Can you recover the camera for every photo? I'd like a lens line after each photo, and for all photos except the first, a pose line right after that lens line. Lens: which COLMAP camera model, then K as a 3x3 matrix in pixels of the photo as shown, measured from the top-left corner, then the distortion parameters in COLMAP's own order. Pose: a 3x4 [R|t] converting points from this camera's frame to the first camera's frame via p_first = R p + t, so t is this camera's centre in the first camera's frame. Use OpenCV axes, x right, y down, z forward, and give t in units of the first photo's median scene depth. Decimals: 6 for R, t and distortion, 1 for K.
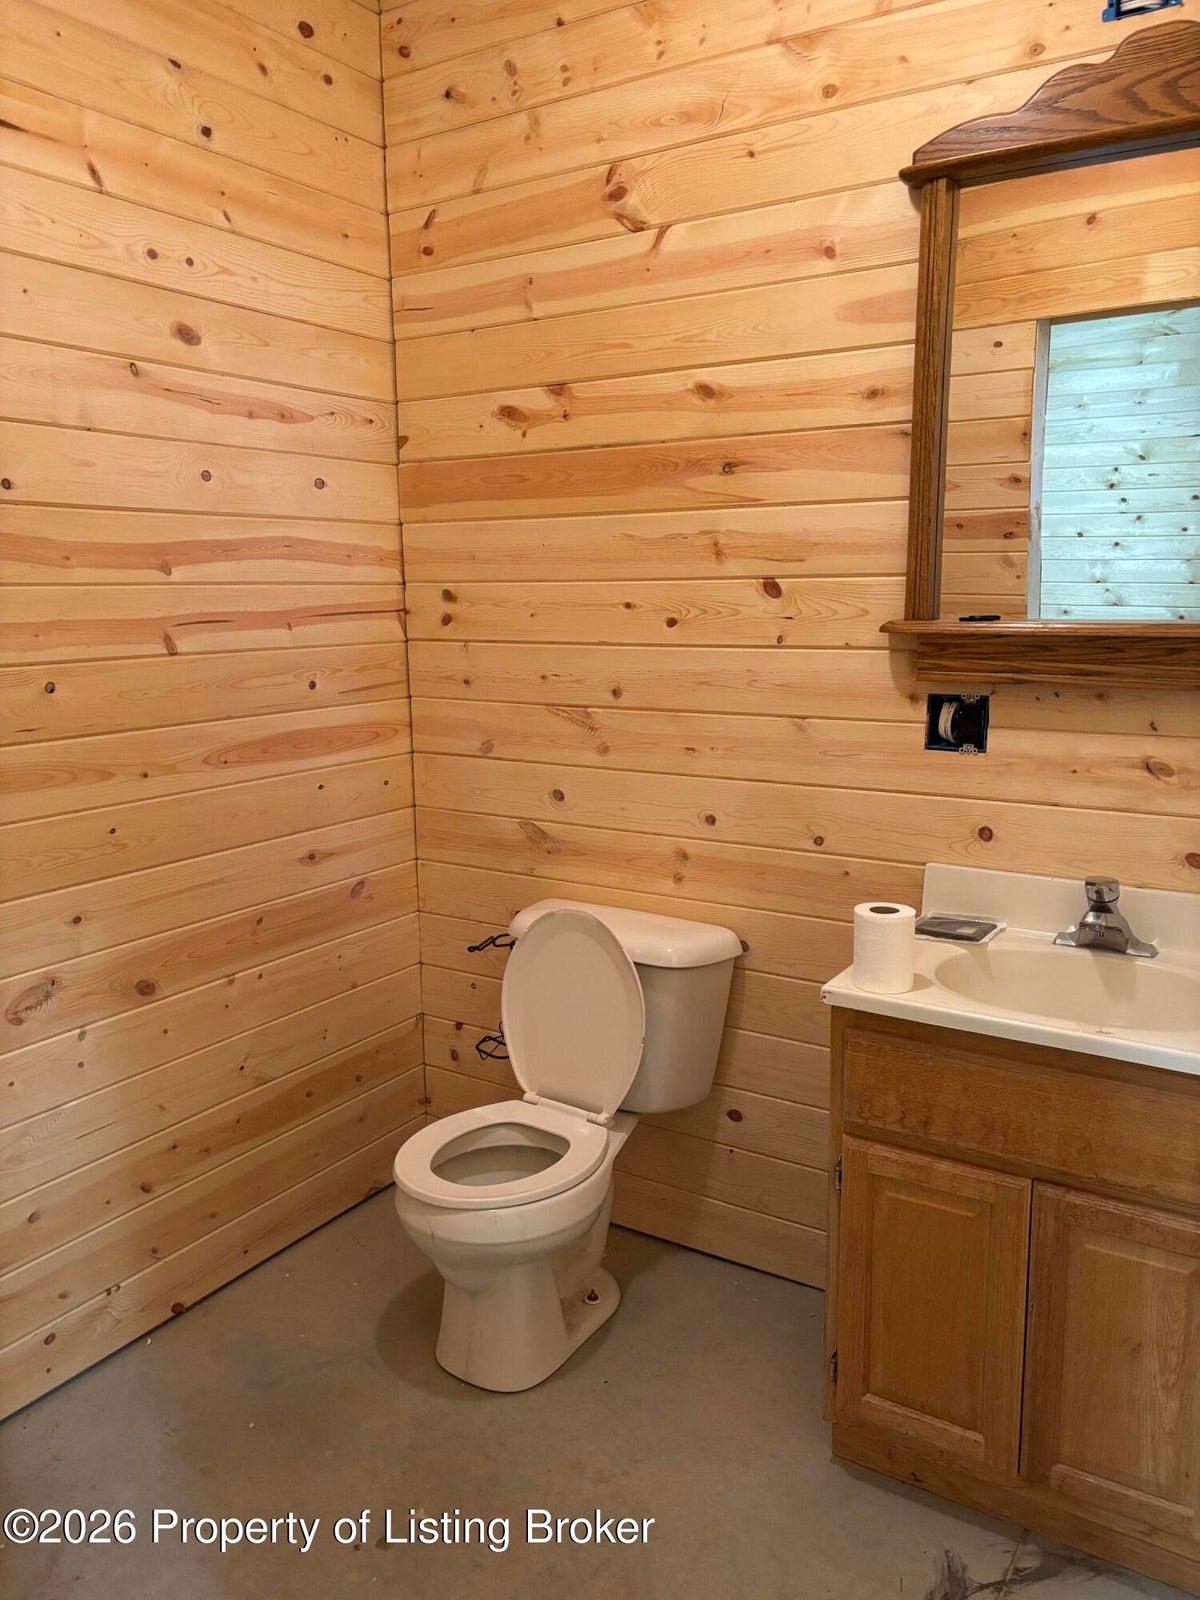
lens RADIAL K [[1211.0, 0, 607.8], [0, 1211.0, 800.8], [0, 0, 1]] dist [0.008337, -0.005269]
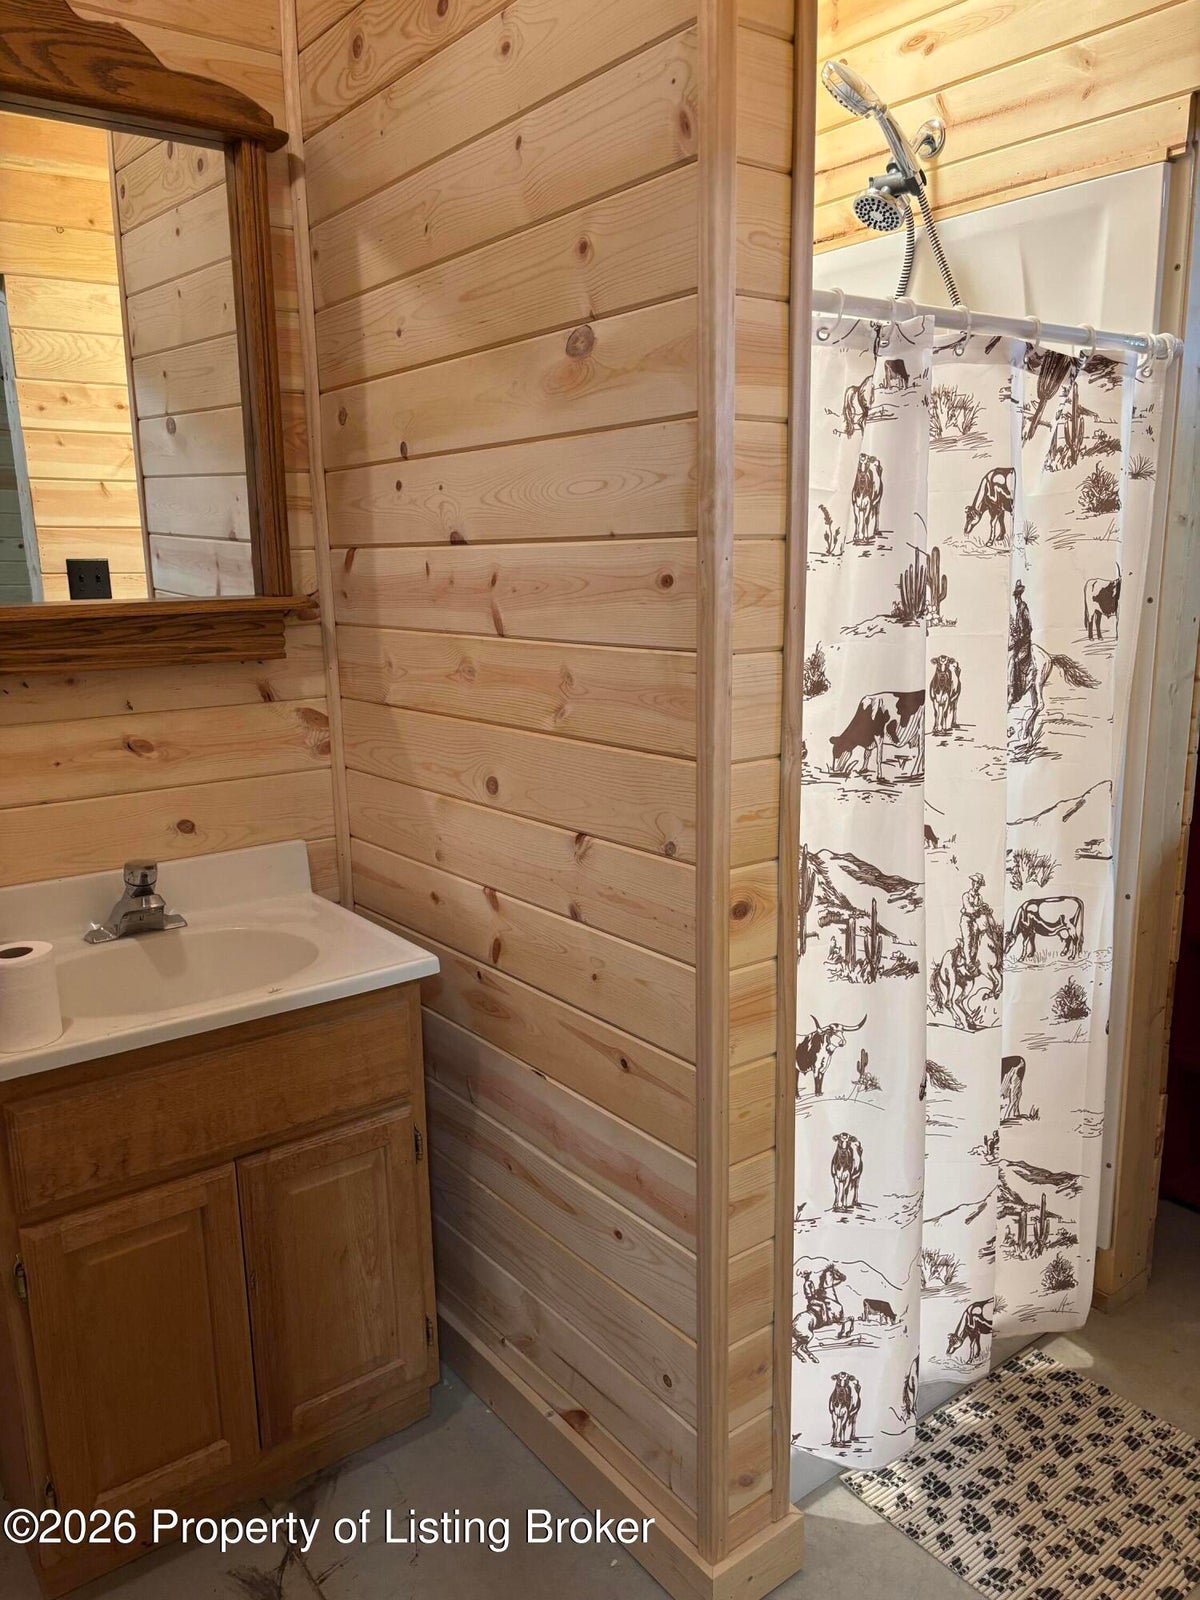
lens RADIAL K [[1211.0, 0, 604.3], [0, 1211.0, 799.1], [0, 0, 1]] dist [0.008337, -0.005269]
pose [[0.349486, -0.185049, 0.918486, -0.360014], [0.175814, 0.975841, 0.129706, -0.047878], [-0.920298, 0.116153, 0.373577, 0.277652]]
